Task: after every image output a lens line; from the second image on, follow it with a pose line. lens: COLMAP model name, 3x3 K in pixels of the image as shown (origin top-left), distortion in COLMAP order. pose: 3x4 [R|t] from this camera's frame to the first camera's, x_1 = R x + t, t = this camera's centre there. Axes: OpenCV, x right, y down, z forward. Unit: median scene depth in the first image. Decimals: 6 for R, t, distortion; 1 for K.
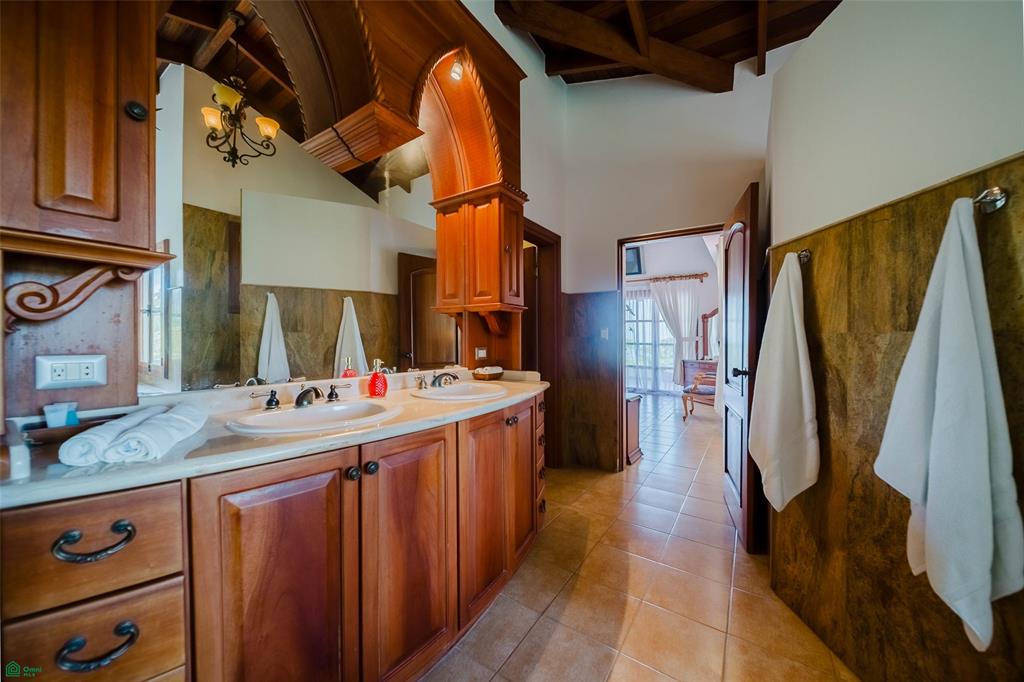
lens RADIAL K [[361.6, 0, 508.3], [0, 361.6, 337.5], [0, 0, 1]] dist [0.012889, 0.000146]
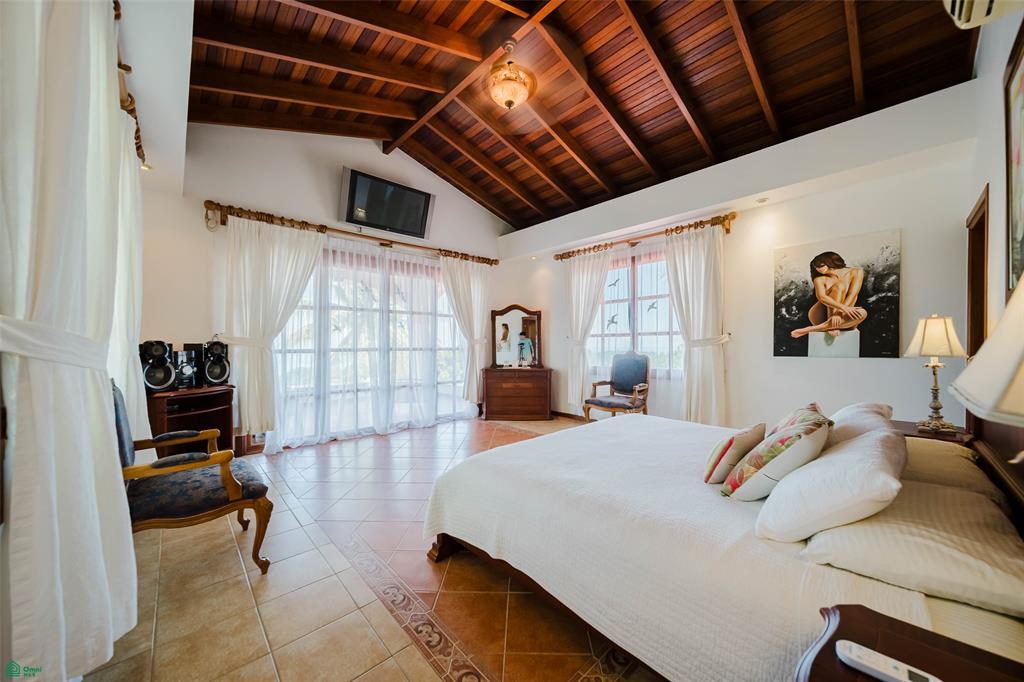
lens RADIAL K [[361.6, 0, 502.5], [0, 361.6, 343.9], [0, 0, 1]] dist [0.012889, 0.000146]
pose [[0.234629, 0.002079, 0.972083, -0.223833], [0.011077, 0.999927, -0.004812, 0.013972], [-0.972022, 0.011897, 0.234589, 0.737517]]
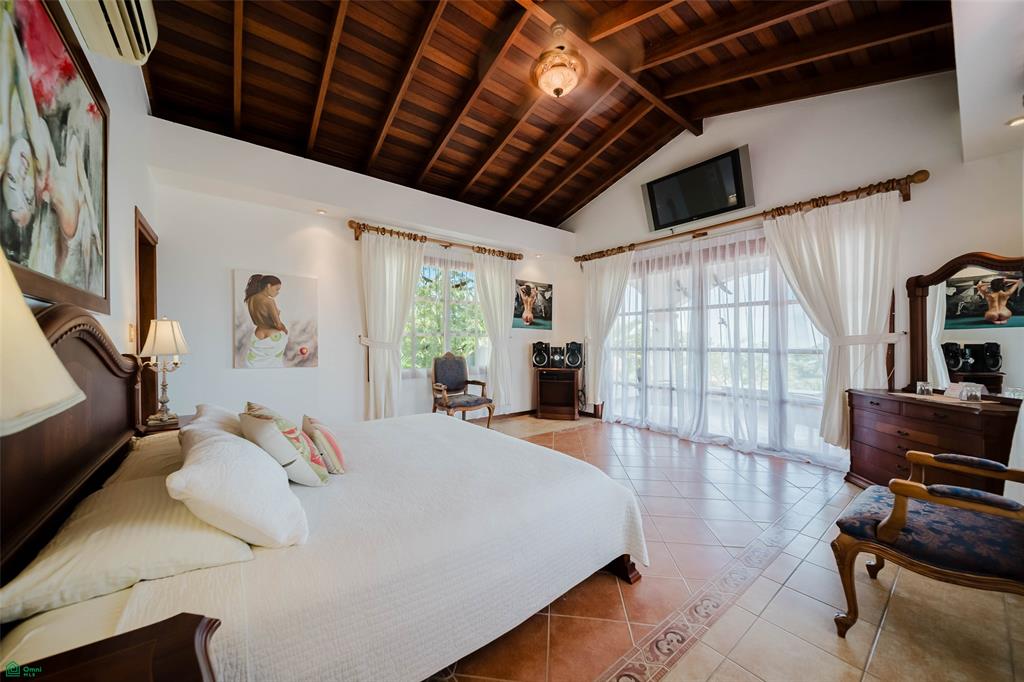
lens RADIAL K [[361.6, 0, 517.0], [0, 361.6, 342.9], [0, 0, 1]] dist [0.012889, 0.000146]
pose [[0.953945, 0.003282, -0.299964, 0.228046], [-0.003240, 0.999995, 0.000639, 0.008011], [0.299964, 0.000363, 0.953950, 0.452629]]
